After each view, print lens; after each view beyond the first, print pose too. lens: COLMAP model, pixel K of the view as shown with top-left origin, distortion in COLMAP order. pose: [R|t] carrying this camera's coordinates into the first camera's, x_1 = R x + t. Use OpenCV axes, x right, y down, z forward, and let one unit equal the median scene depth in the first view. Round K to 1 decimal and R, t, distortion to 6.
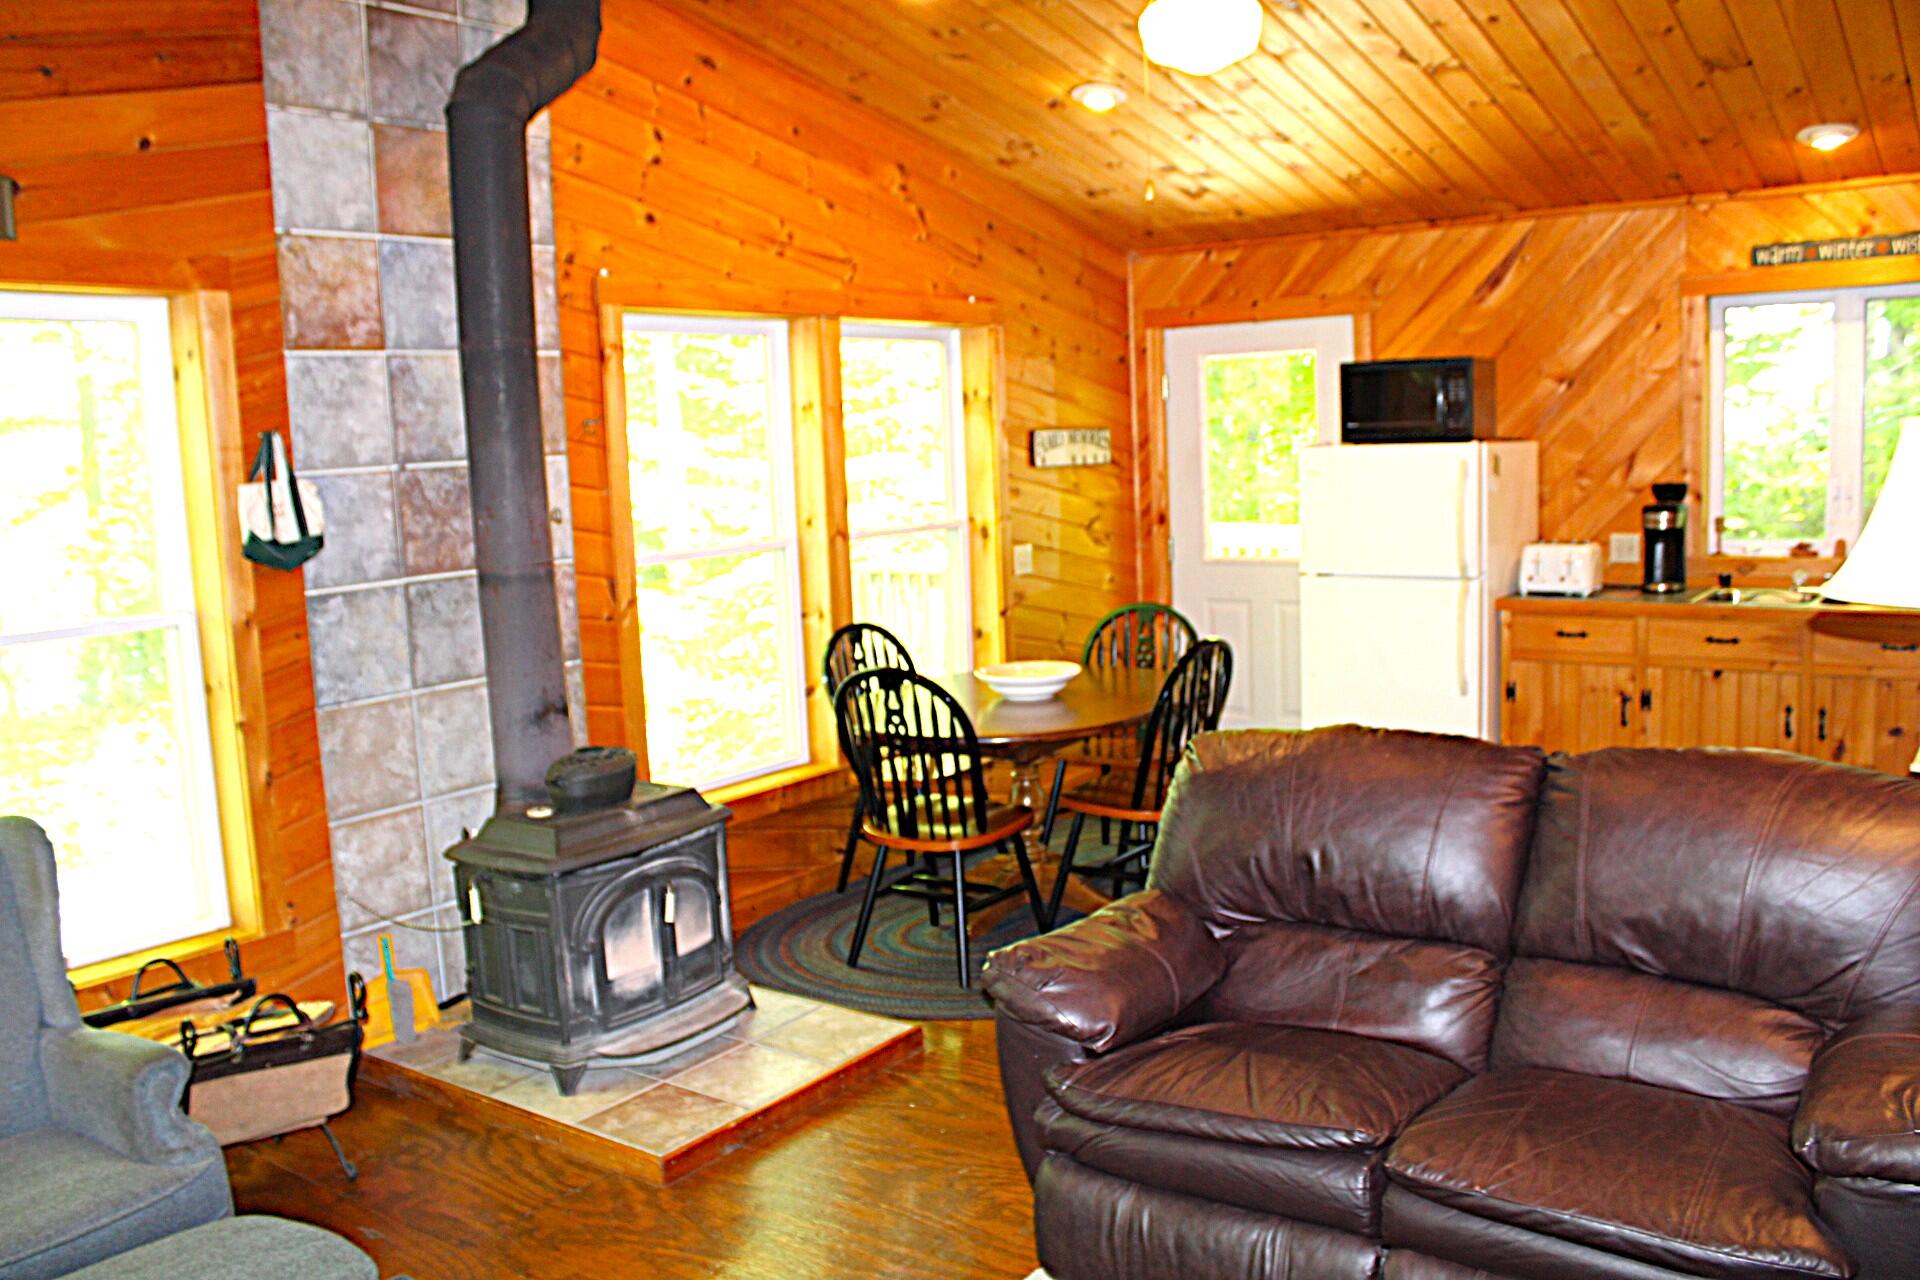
lens RADIAL K [[1618.2, 0, 960.0], [0, 1618.2, 640.0], [0, 0, 1]] dist [-0.154066, 0.192018]
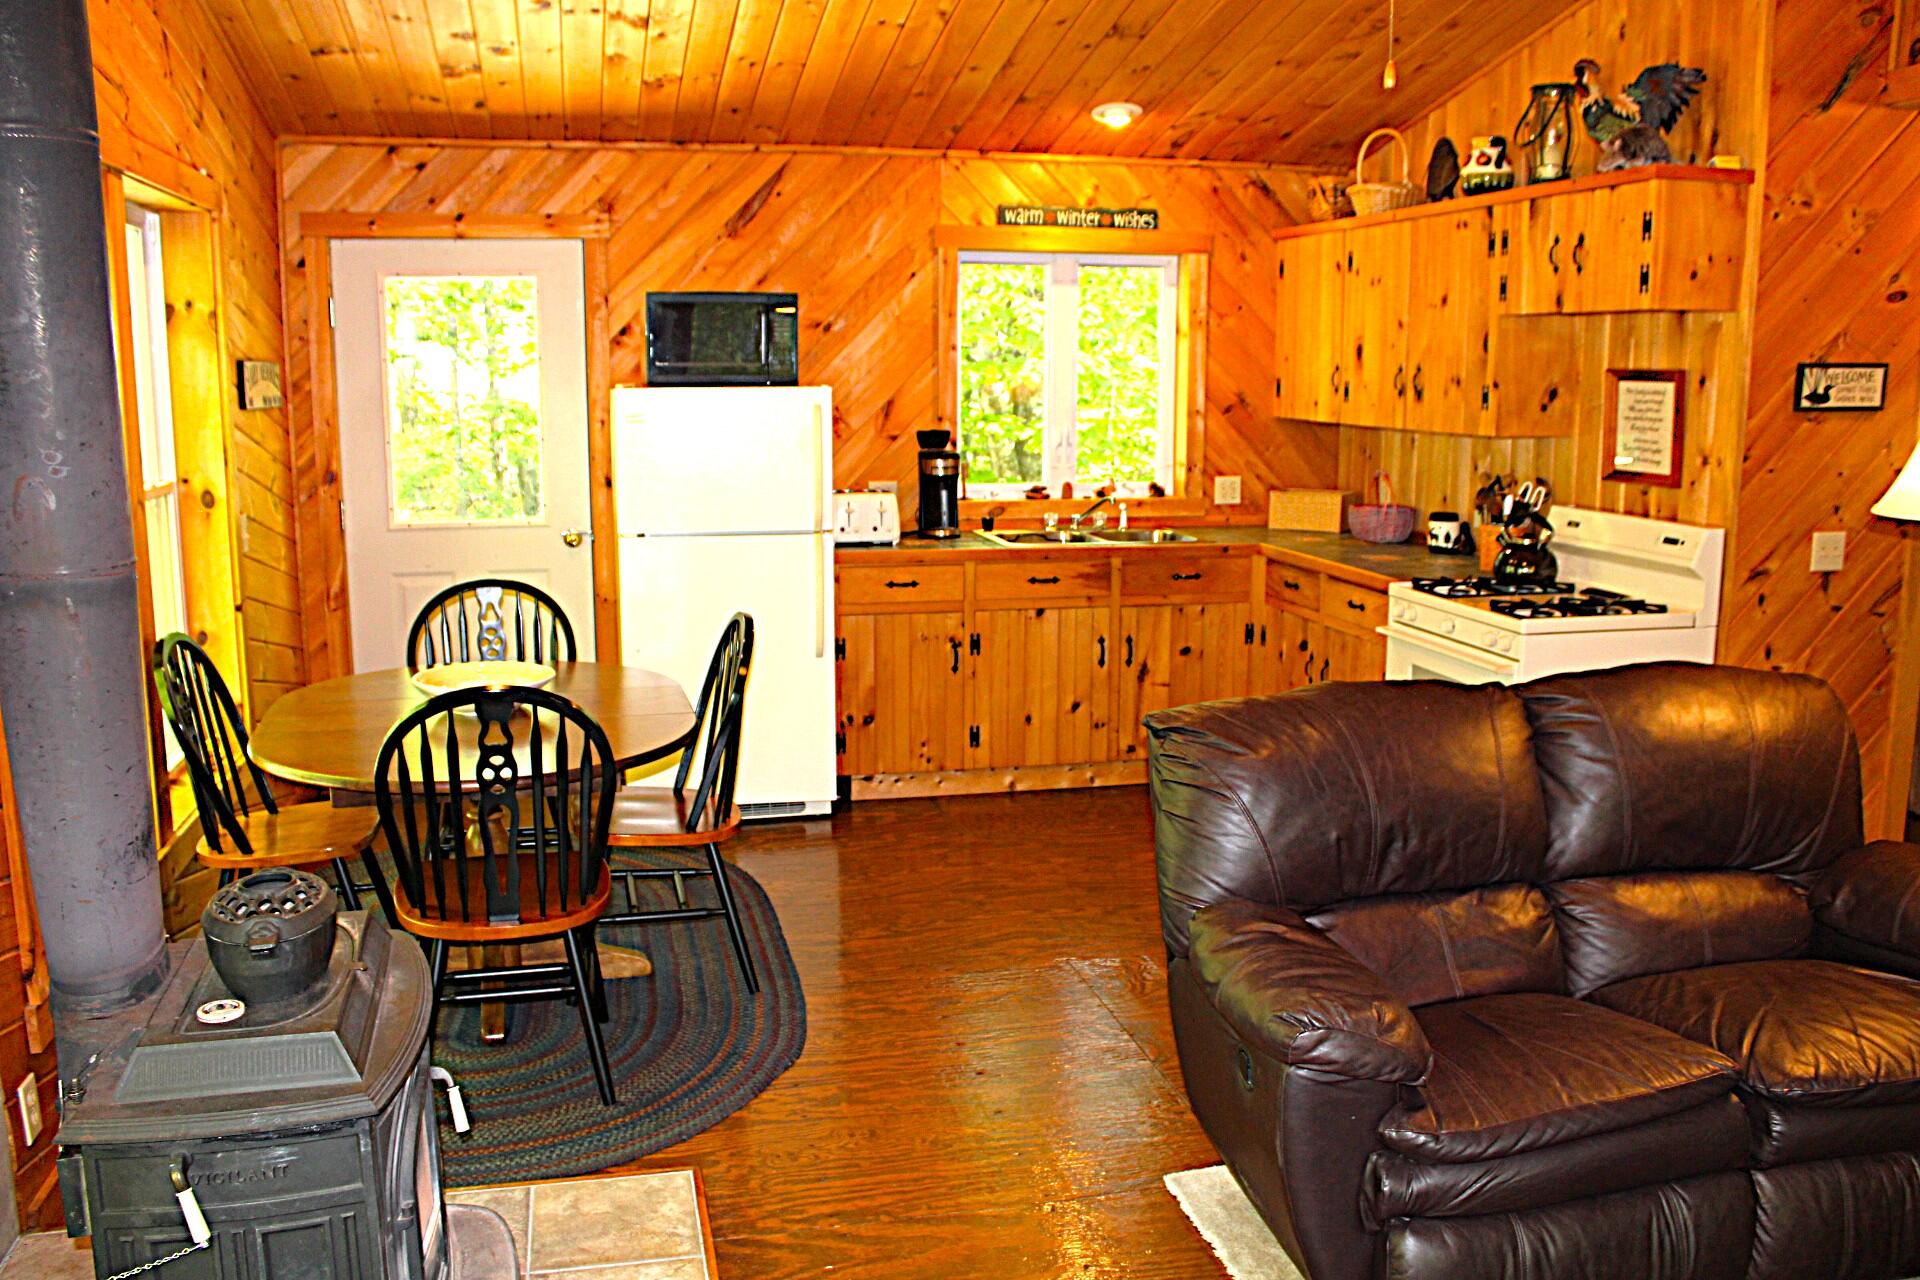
lens RADIAL K [[1618.2, 0, 960.0], [0, 1618.2, 640.0], [0, 0, 1]] dist [-0.154066, 0.192018]
pose [[0.661503, -0.086052, 0.744989, -0.338777], [0.066804, 0.996207, 0.055752, -0.022697], [-0.746961, 0.012889, 0.664743, 0.313279]]
